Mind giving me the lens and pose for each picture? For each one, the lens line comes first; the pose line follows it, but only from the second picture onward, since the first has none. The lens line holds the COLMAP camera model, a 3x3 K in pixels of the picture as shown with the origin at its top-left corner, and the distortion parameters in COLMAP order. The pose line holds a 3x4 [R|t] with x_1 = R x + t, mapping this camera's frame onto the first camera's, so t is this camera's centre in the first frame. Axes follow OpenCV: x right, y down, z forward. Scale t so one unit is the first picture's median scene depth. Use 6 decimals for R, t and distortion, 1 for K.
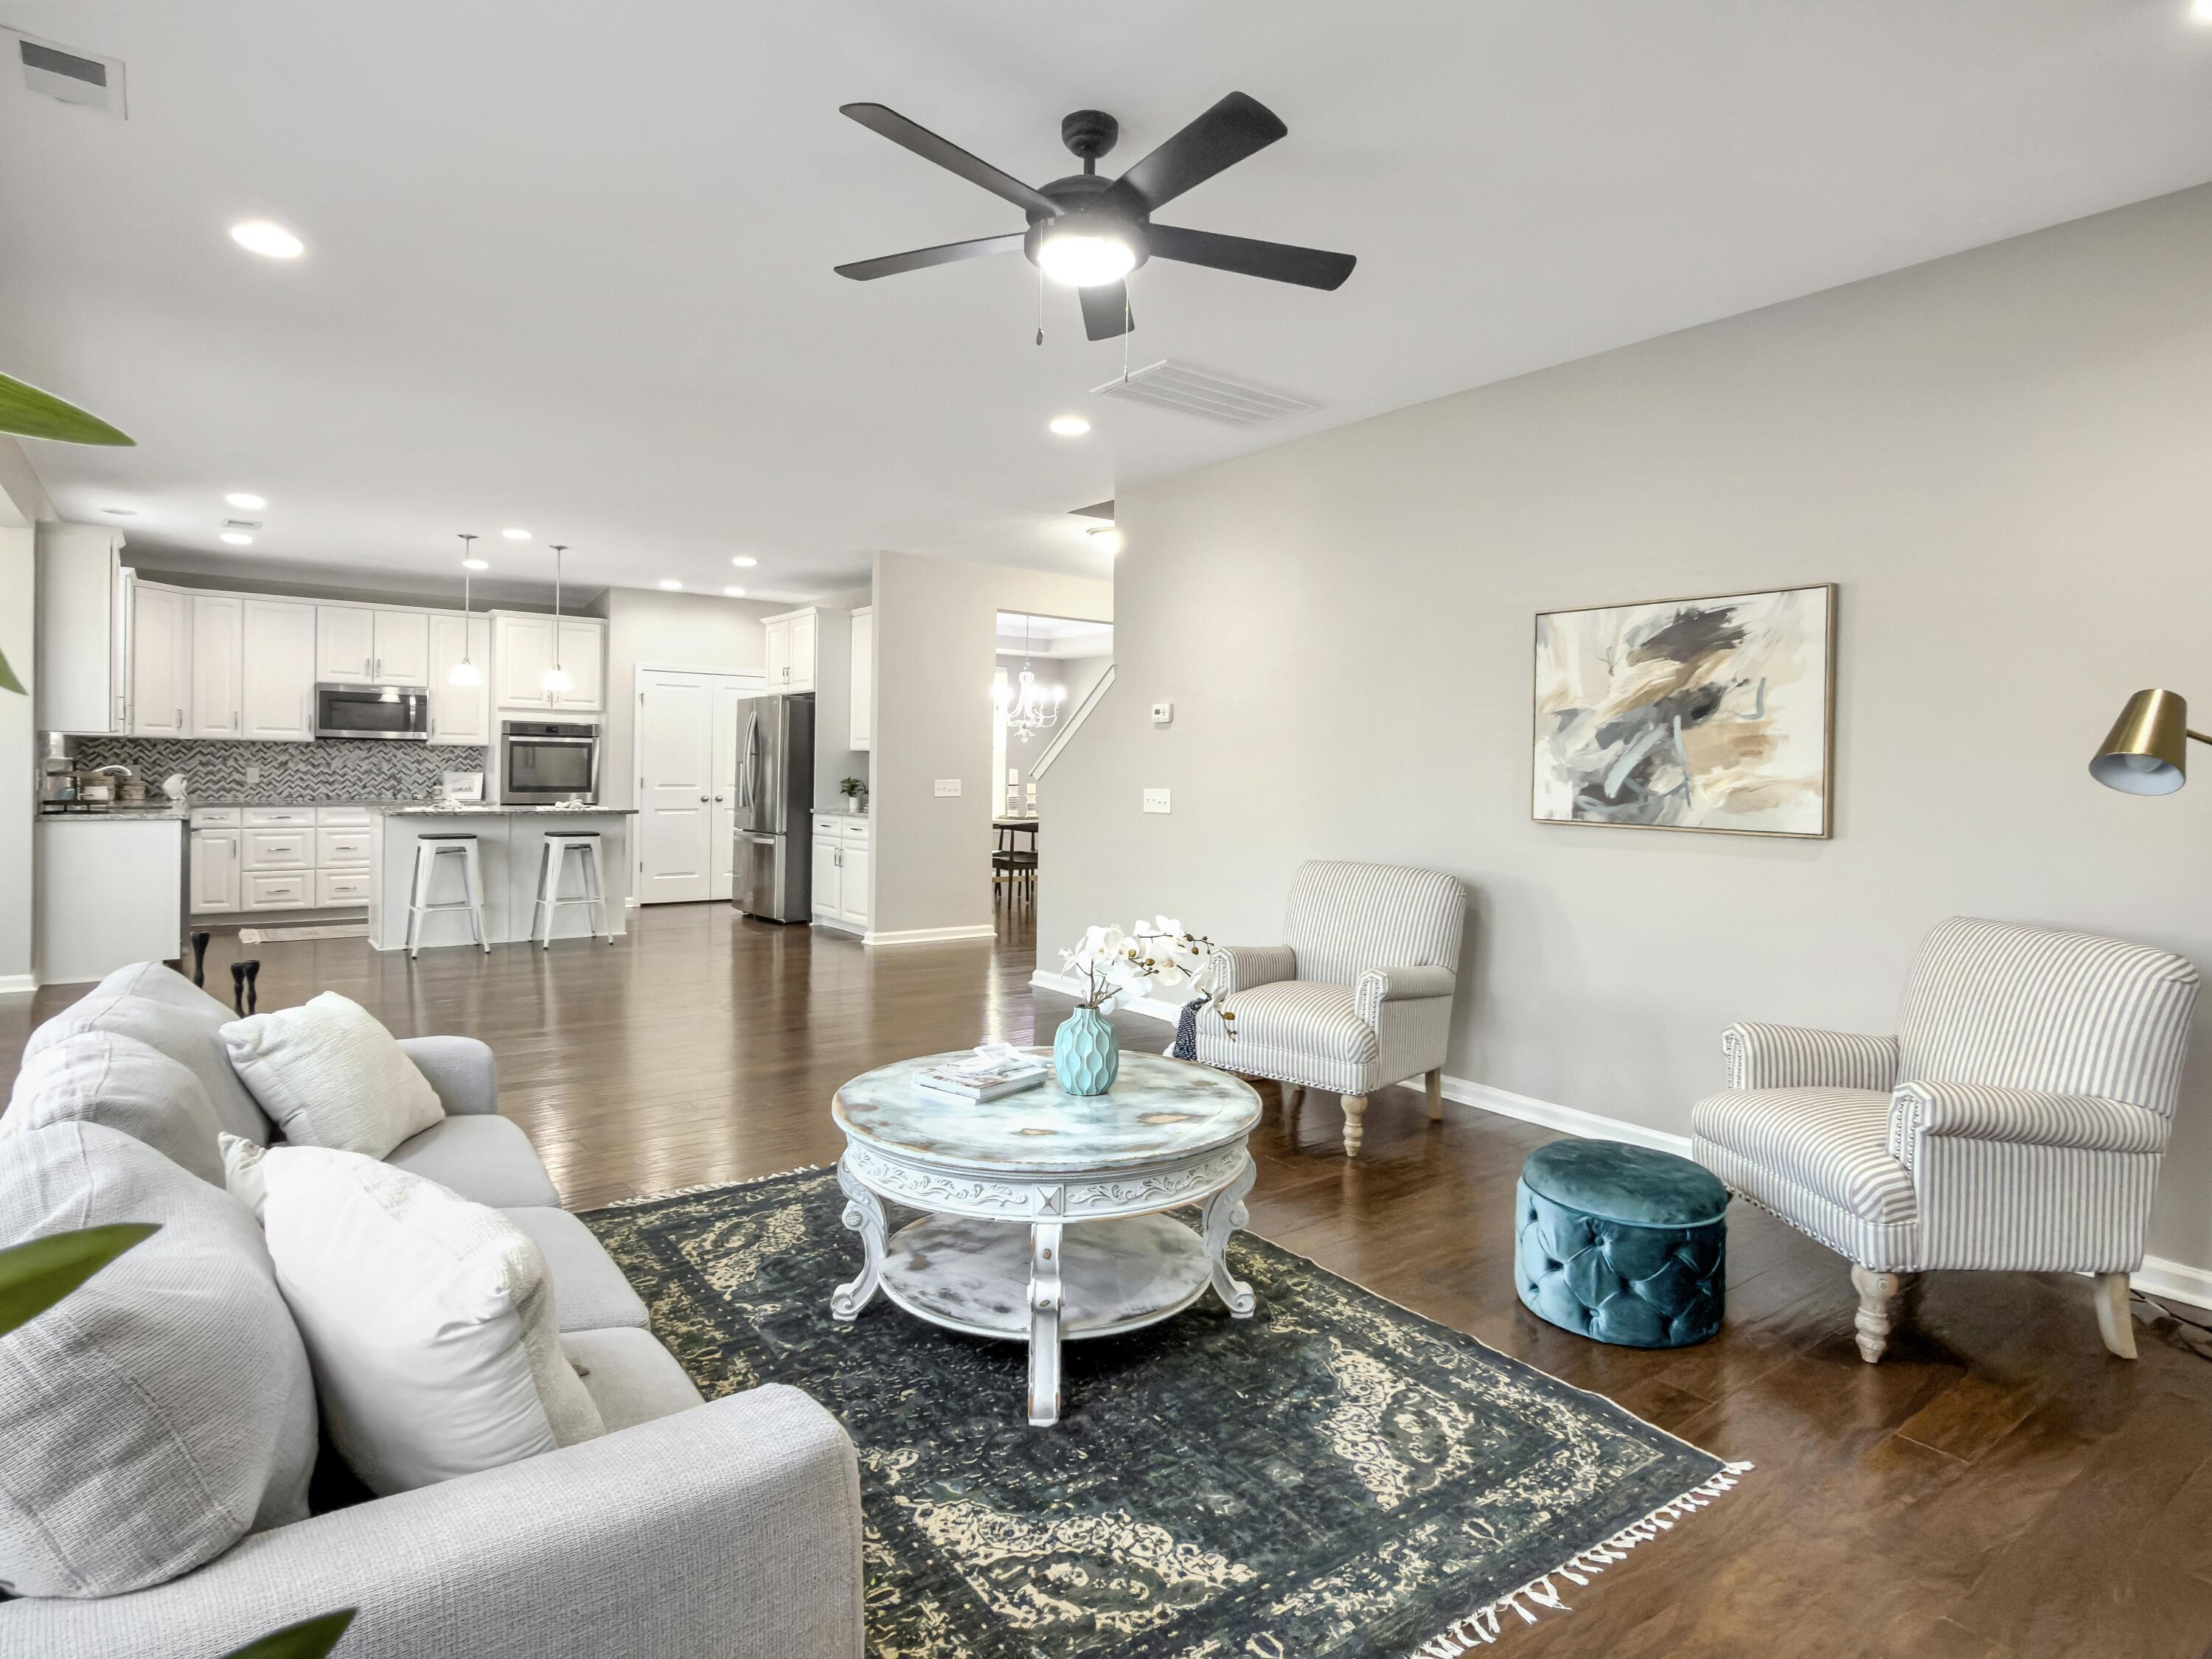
lens RADIAL K [[1224.0, 0, 1140.0], [0, 1224.0, 776.6], [0, 0, 1]] dist [-0.002882, -0.000883]
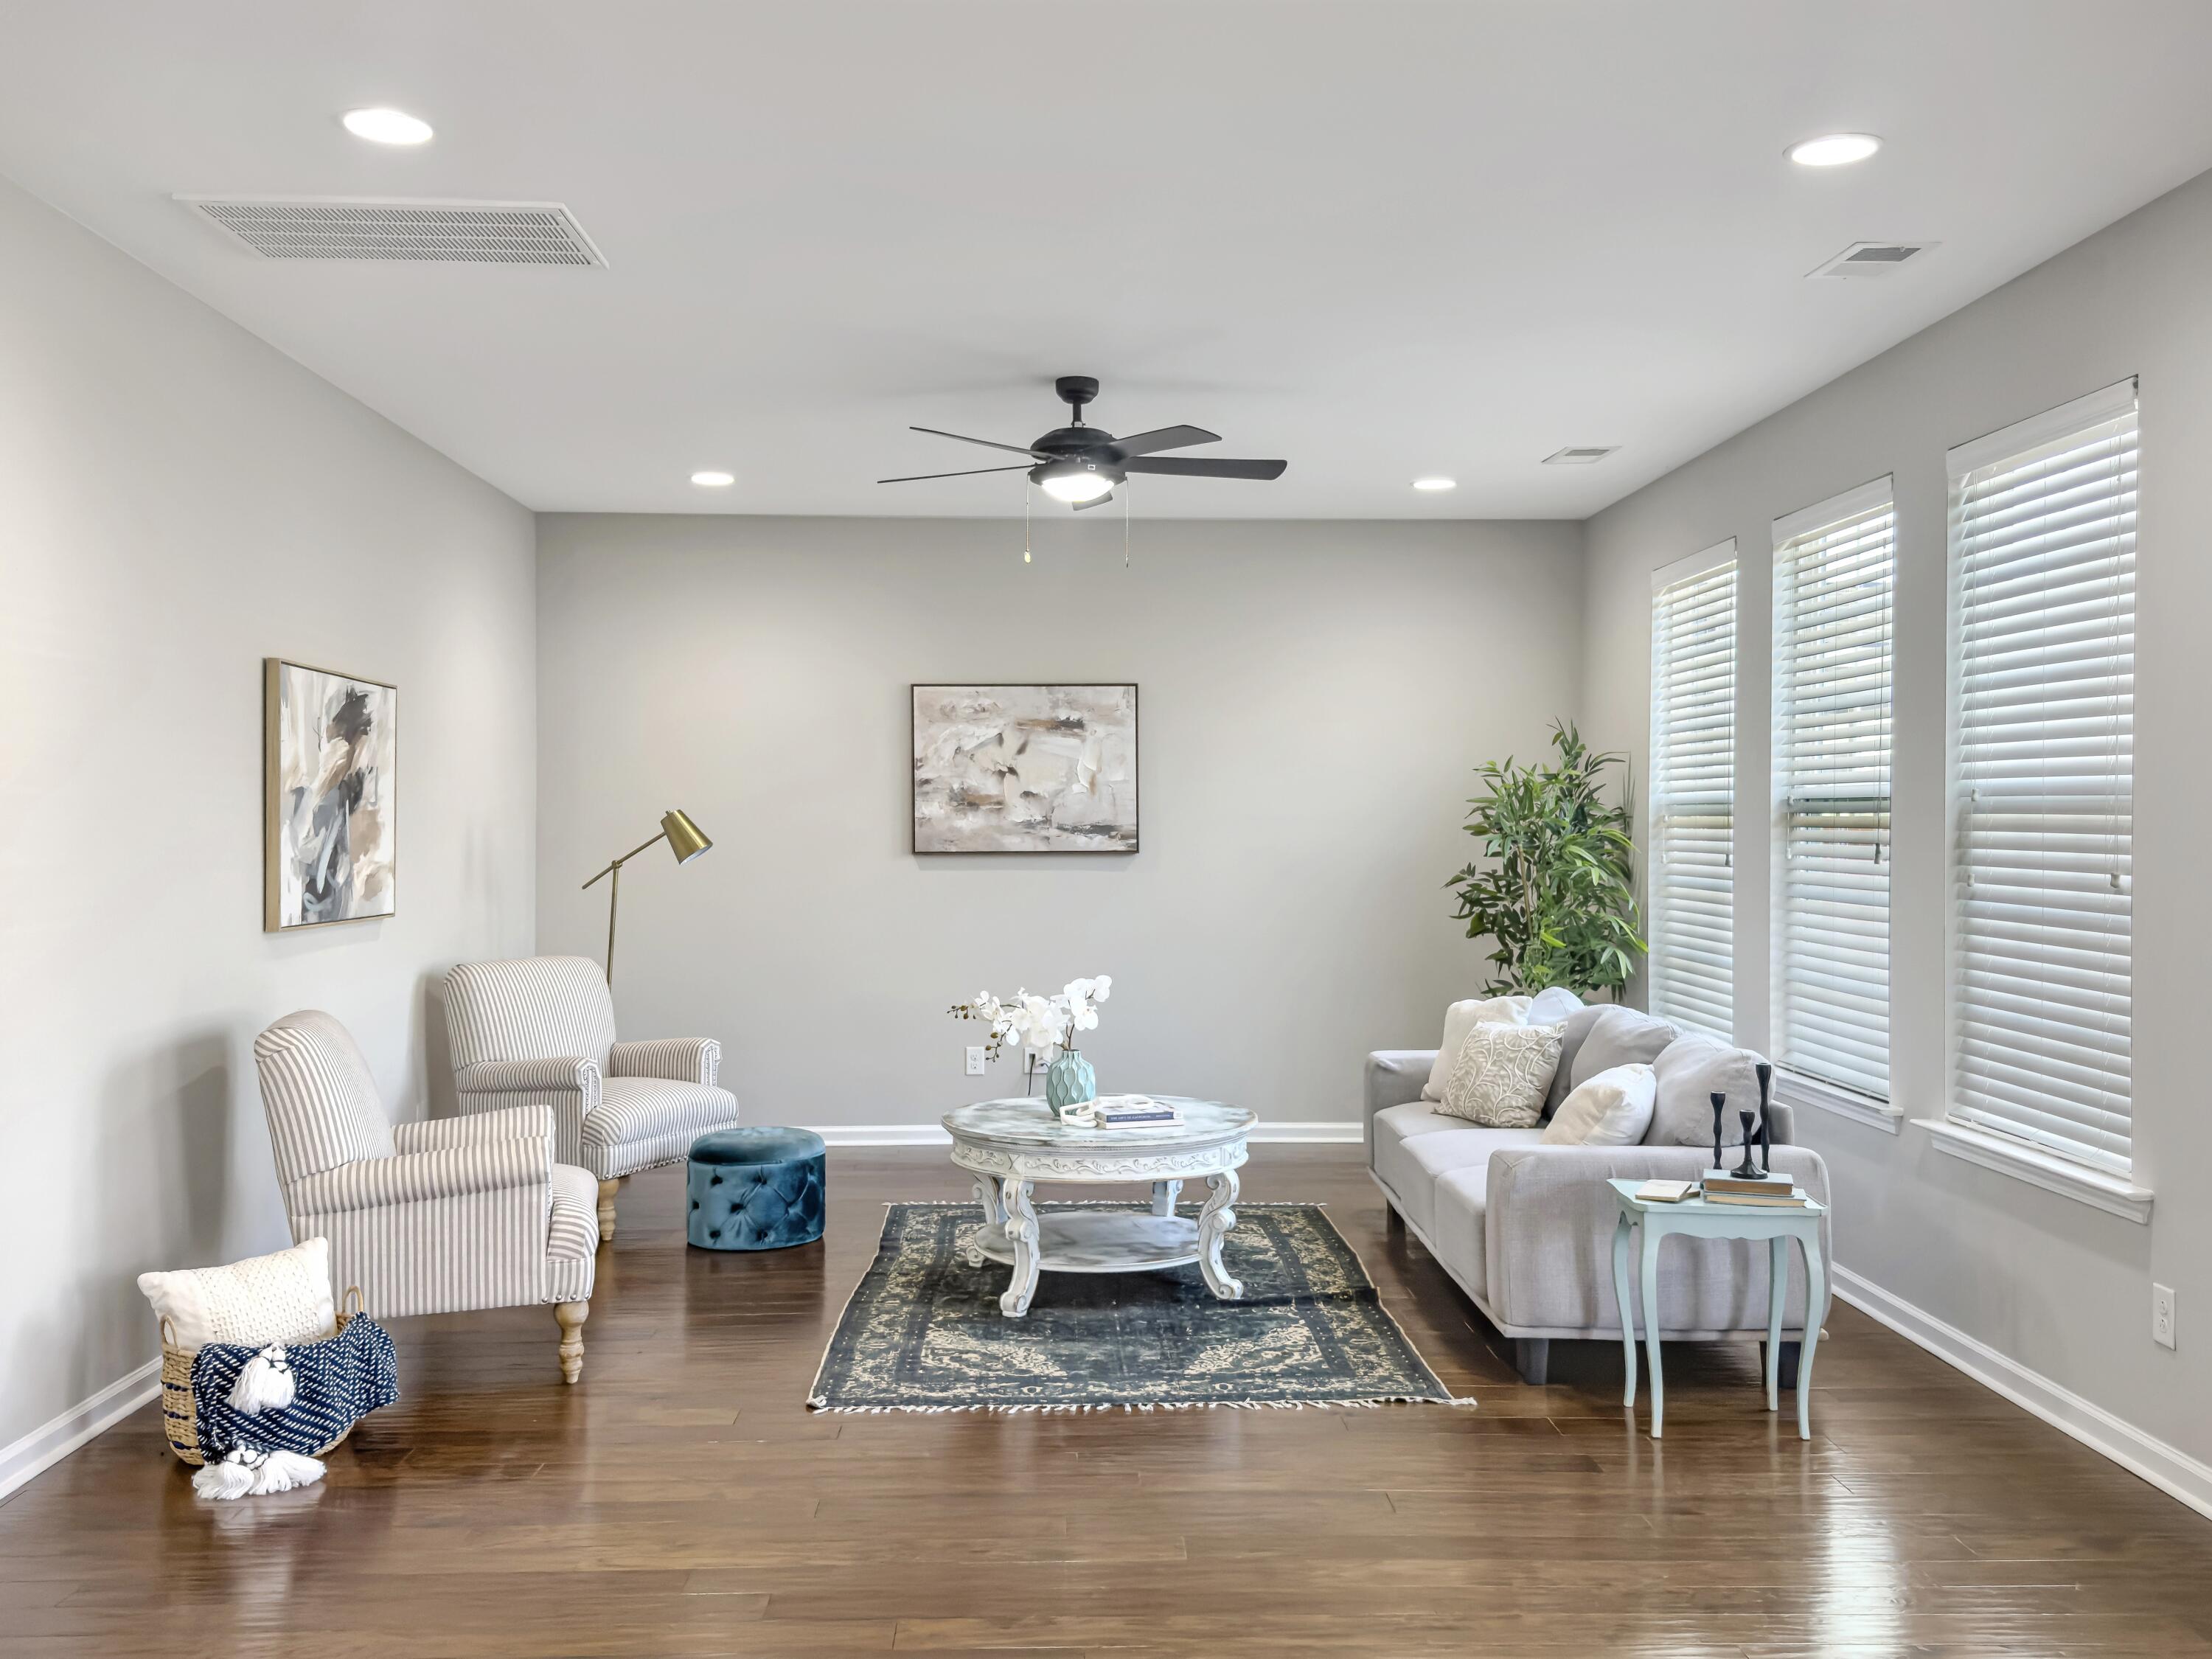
lens RADIAL K [[1896.8, 0, 1115.7], [0, 1896.8, 833.2], [0, 0, 1]] dist [0.151648, -0.256839]
pose [[-0.820571, -0.024722, 0.571010, -0.840294], [-0.017129, 0.999679, 0.018666, -0.059181], [-0.571288, 0.005535, -0.820731, 1.778615]]
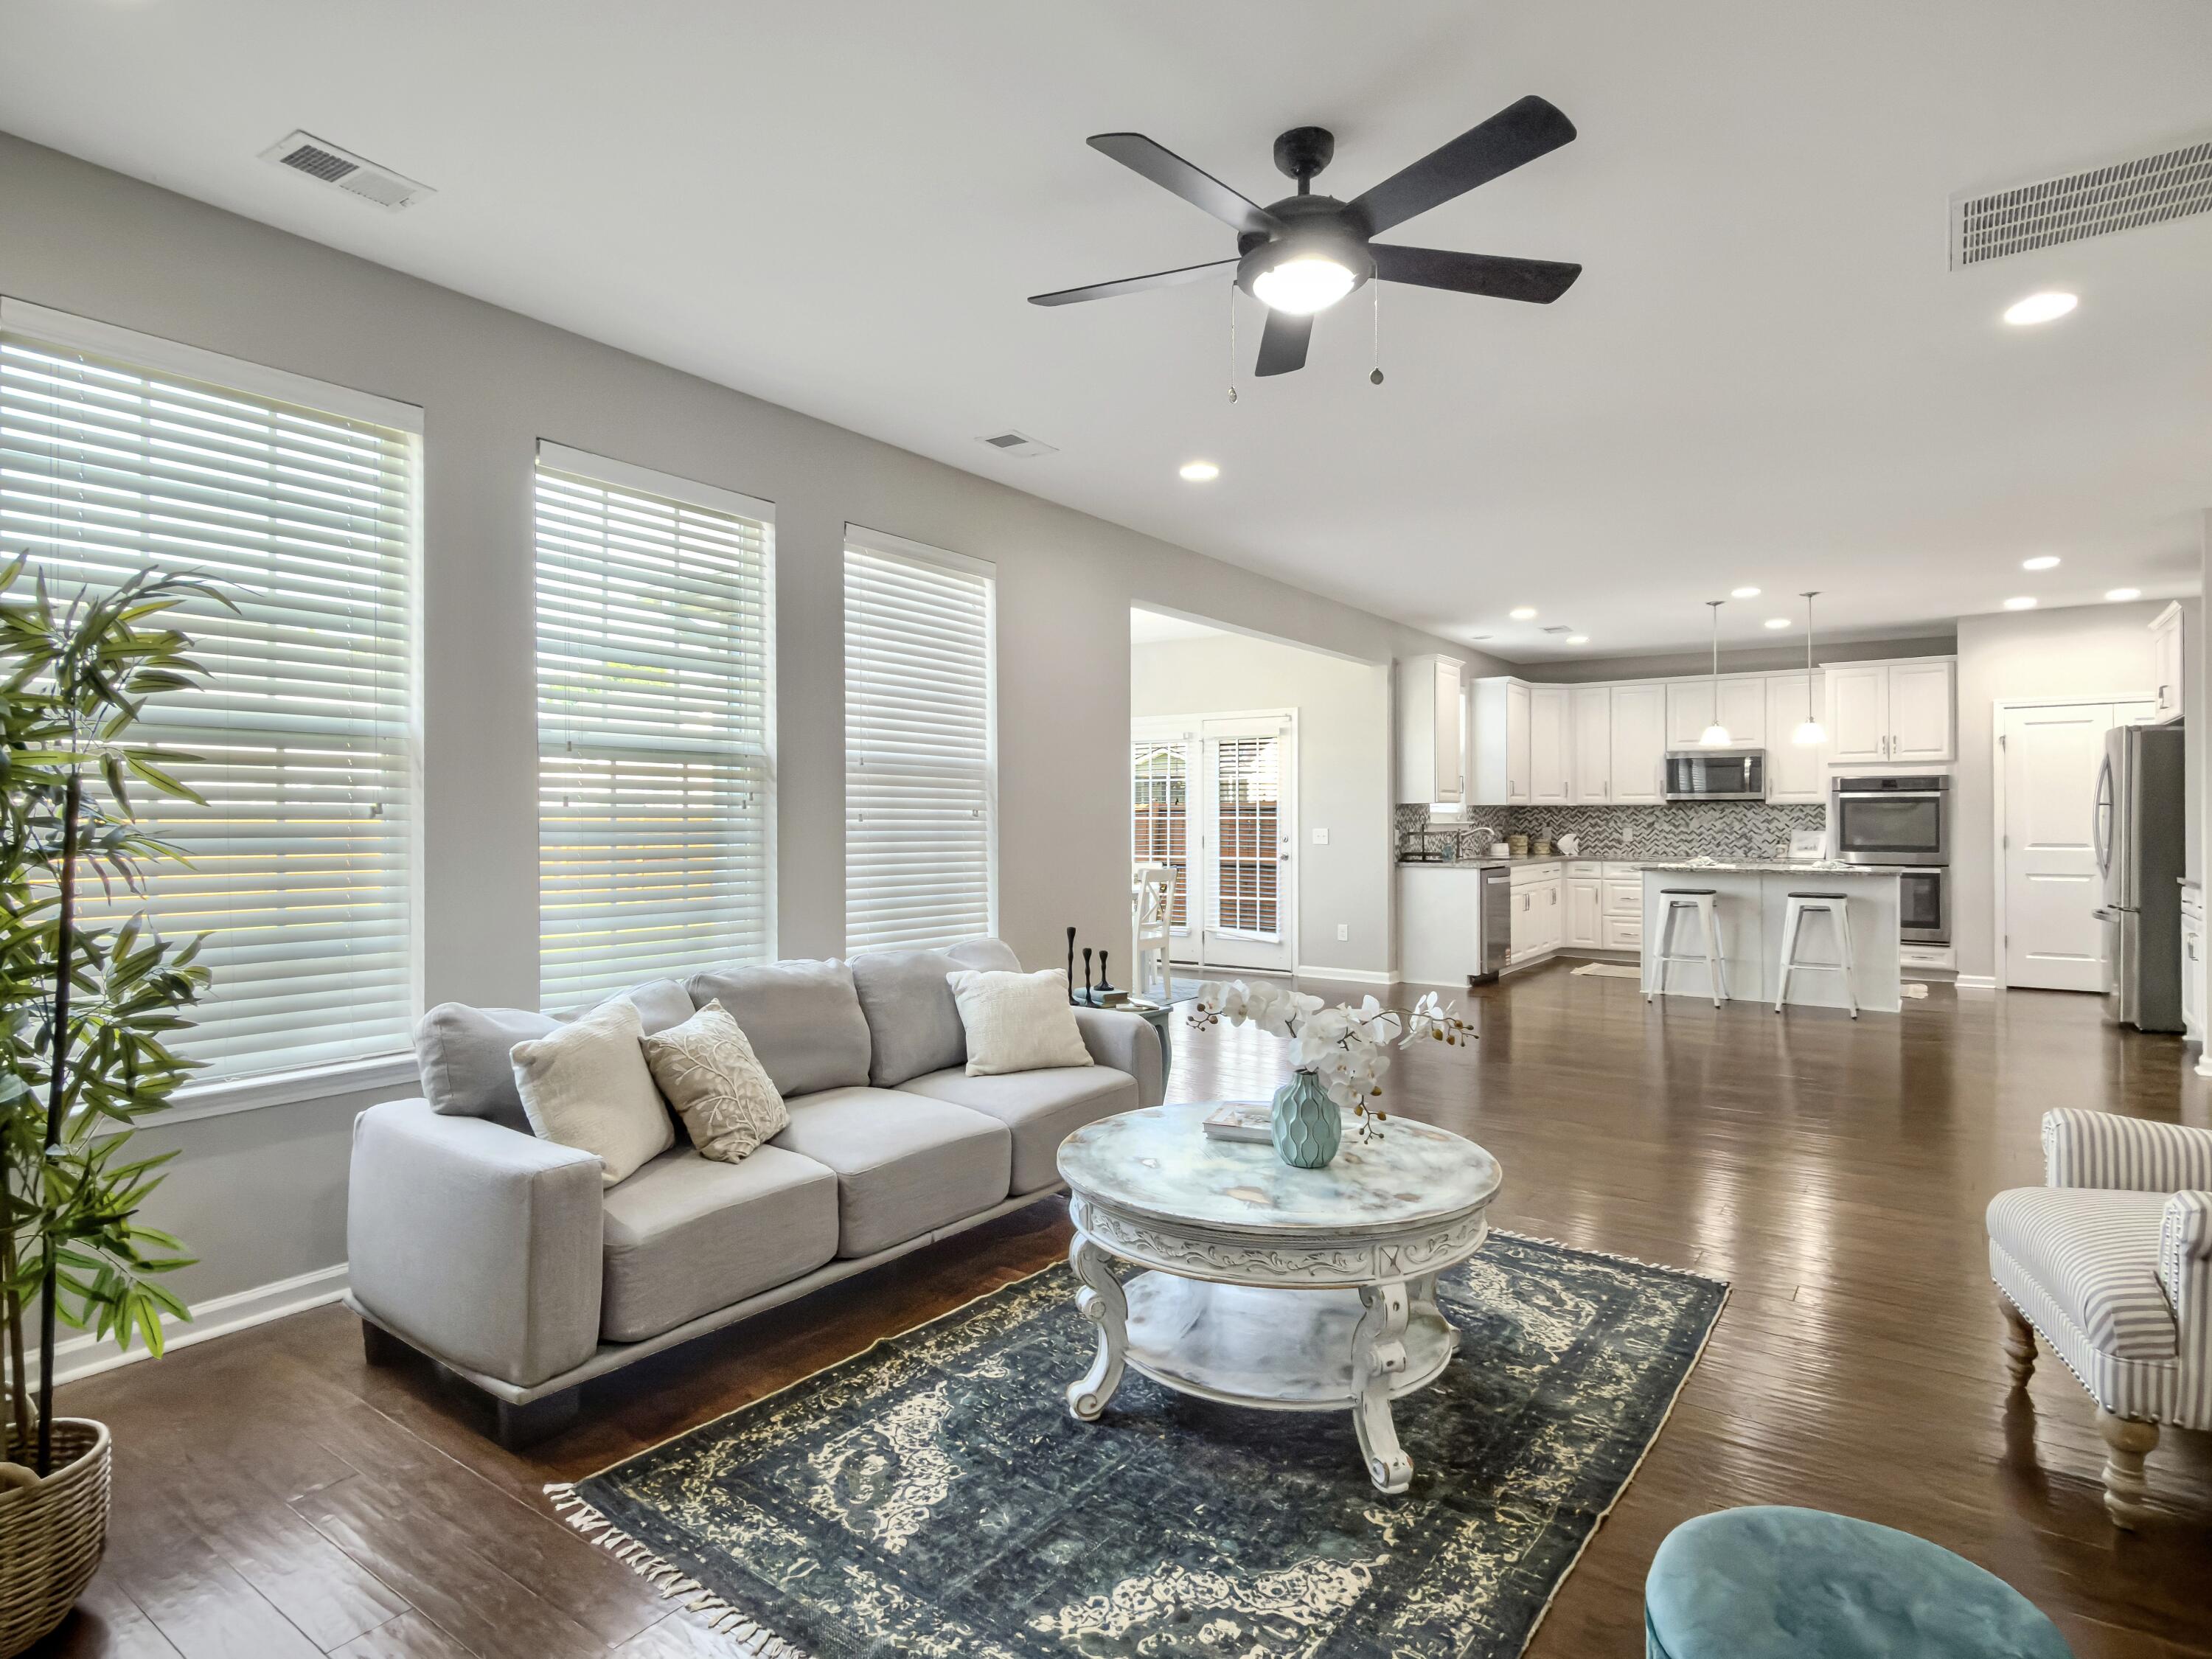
lens RADIAL K [[1200.1, 0, 1068.4], [0, 1200.1, 813.4], [0, 0, 1]] dist [0.003320, 0.000105]
pose [[0.272224, -0.021292, -0.961998, 0.533361], [0.001772, 0.999765, -0.021626, 0.005511], [0.962232, 0.004182, 0.272198, 0.381975]]
